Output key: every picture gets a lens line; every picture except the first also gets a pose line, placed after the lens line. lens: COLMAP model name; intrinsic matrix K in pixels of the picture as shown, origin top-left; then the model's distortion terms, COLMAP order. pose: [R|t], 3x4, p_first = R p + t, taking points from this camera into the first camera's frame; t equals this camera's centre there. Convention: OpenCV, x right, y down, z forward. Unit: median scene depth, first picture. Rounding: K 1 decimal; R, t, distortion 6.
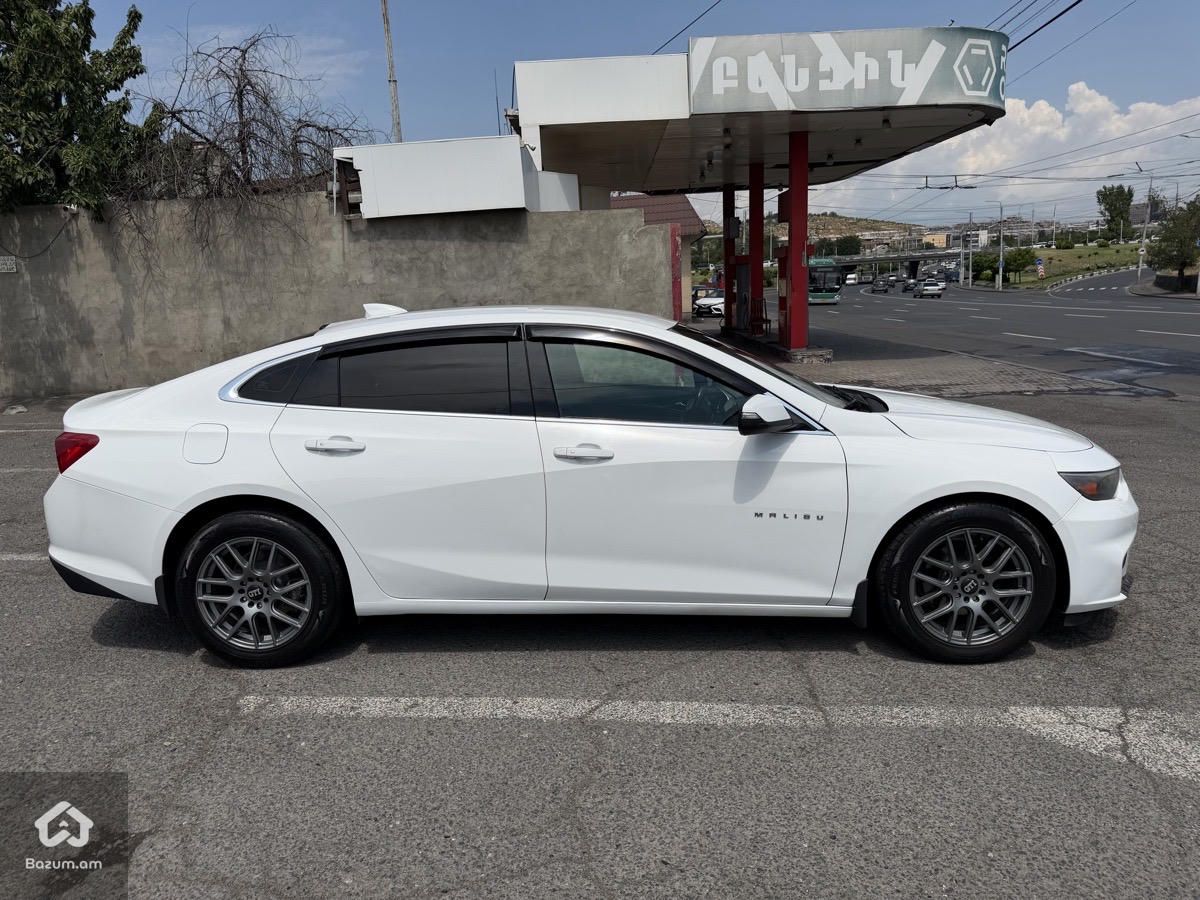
lens RADIAL K [[858.3, 0, 600.0], [0, 858.3, 450.0], [0, 0, 1]] dist [0.035367, -0.049043]
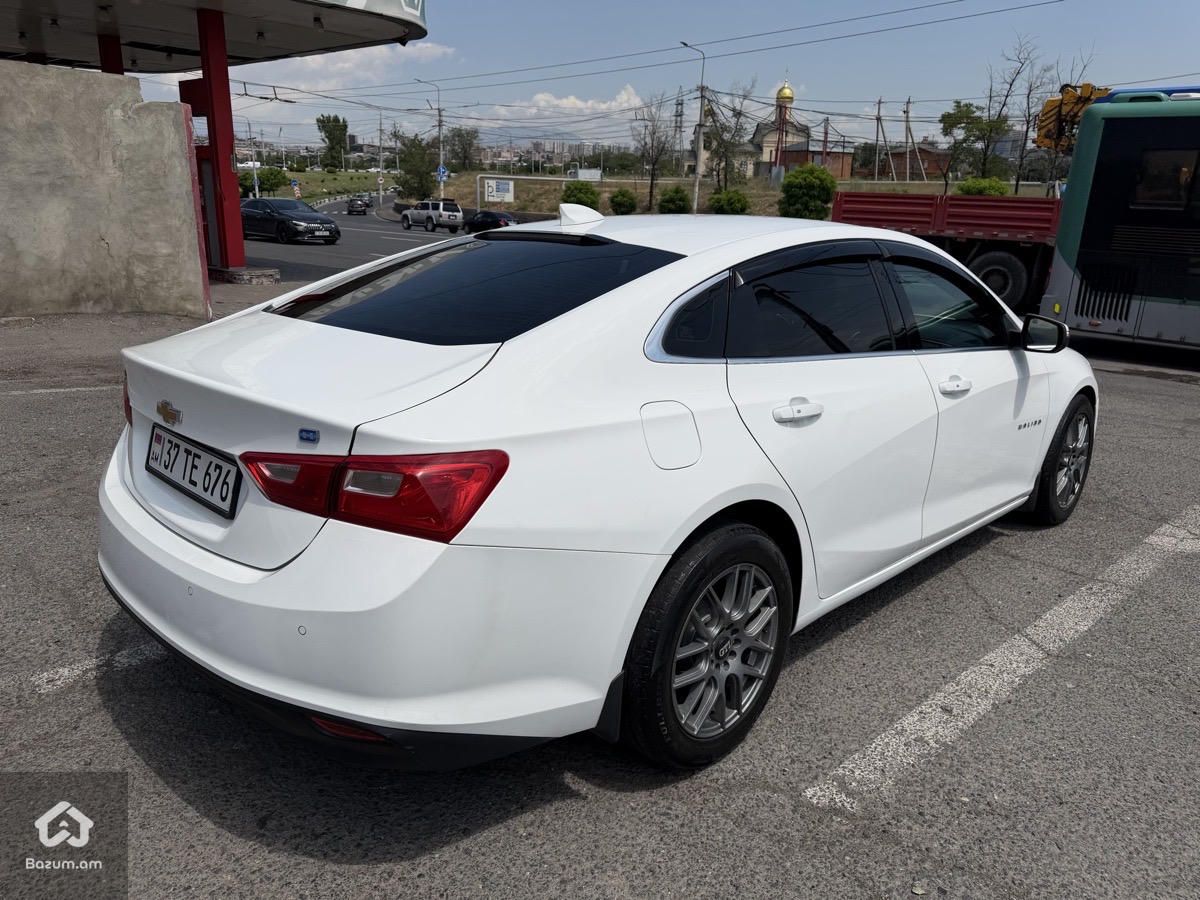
lens RADIAL K [[858.3, 0, 600.0], [0, 858.3, 450.0], [0, 0, 1]] dist [0.035367, -0.049043]
pose [[0.672472, -0.143538, 0.726070, -0.270891], [0.076484, 0.989239, 0.124726, -0.021577], [-0.736160, -0.028343, 0.676214, 0.184417]]
